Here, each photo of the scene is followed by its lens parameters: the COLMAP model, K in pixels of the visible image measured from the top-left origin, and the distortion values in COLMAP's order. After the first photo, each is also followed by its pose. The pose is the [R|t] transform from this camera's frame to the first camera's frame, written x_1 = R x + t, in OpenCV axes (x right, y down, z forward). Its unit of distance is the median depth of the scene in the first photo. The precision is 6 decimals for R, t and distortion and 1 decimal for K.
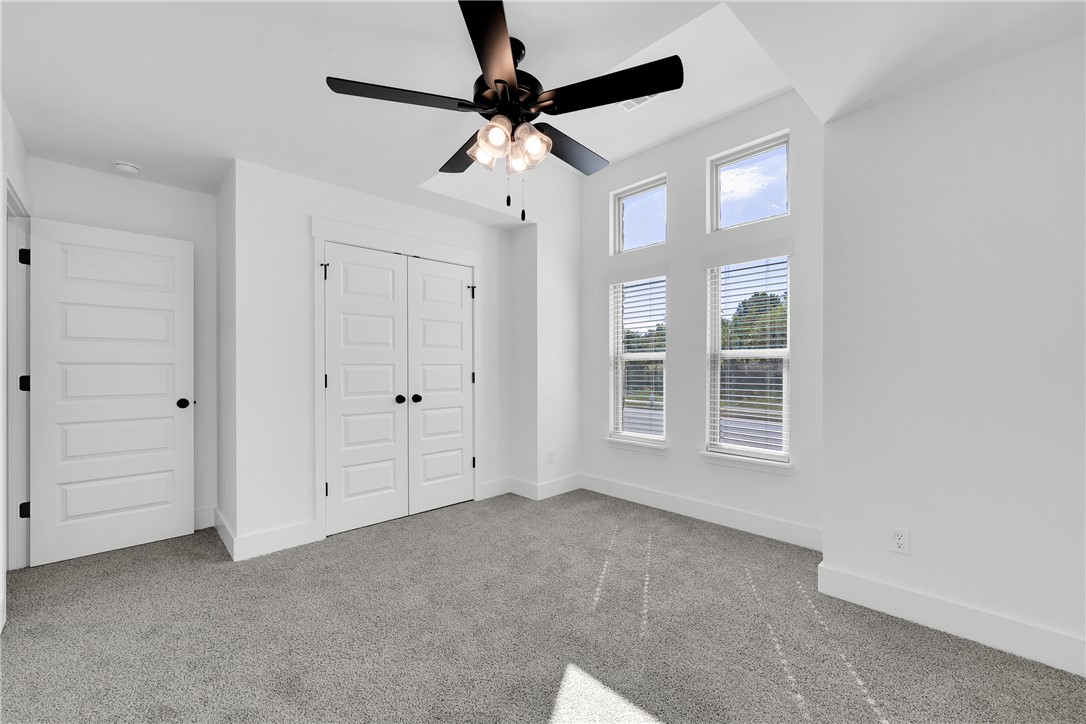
lens RADIAL K [[442.4, 0, 538.2], [0, 442.4, 366.8], [0, 0, 1]] dist [0.000519, 0.000050]
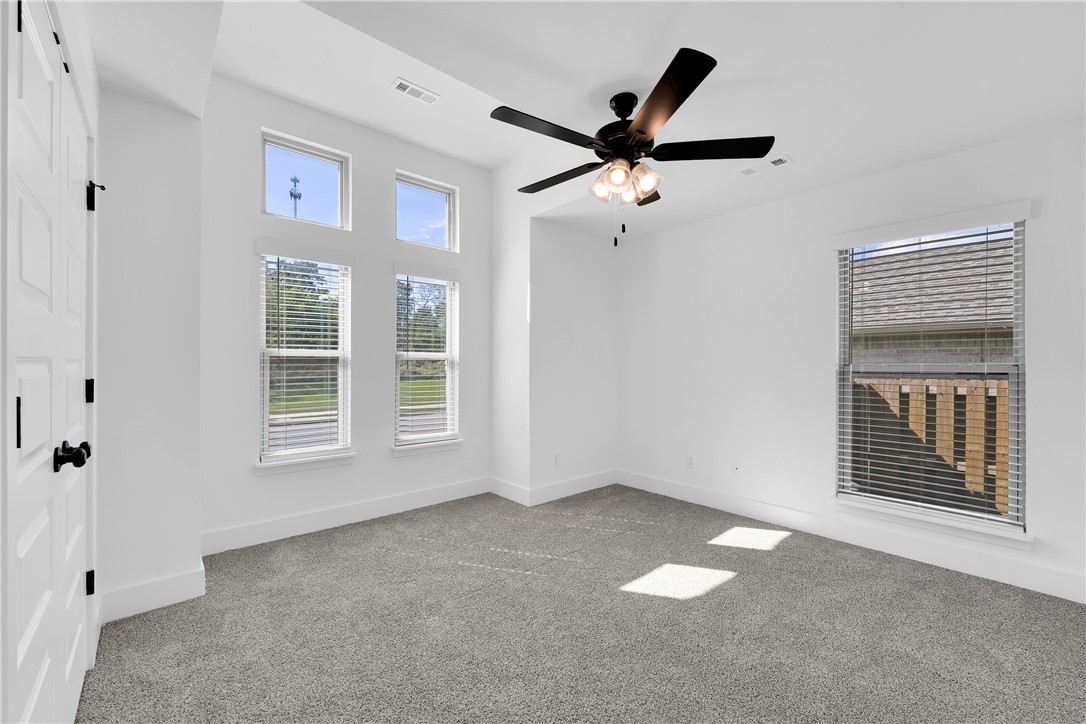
lens RADIAL K [[442.4, 0, 538.2], [0, 442.4, 366.8], [0, 0, 1]] dist [0.000519, 0.000050]
pose [[0.034522, -0.000170, 0.999404, -0.603474], [-0.001259, 0.999999, 0.000213, -0.000505], [-0.999403, -0.001265, 0.034522, 0.568556]]
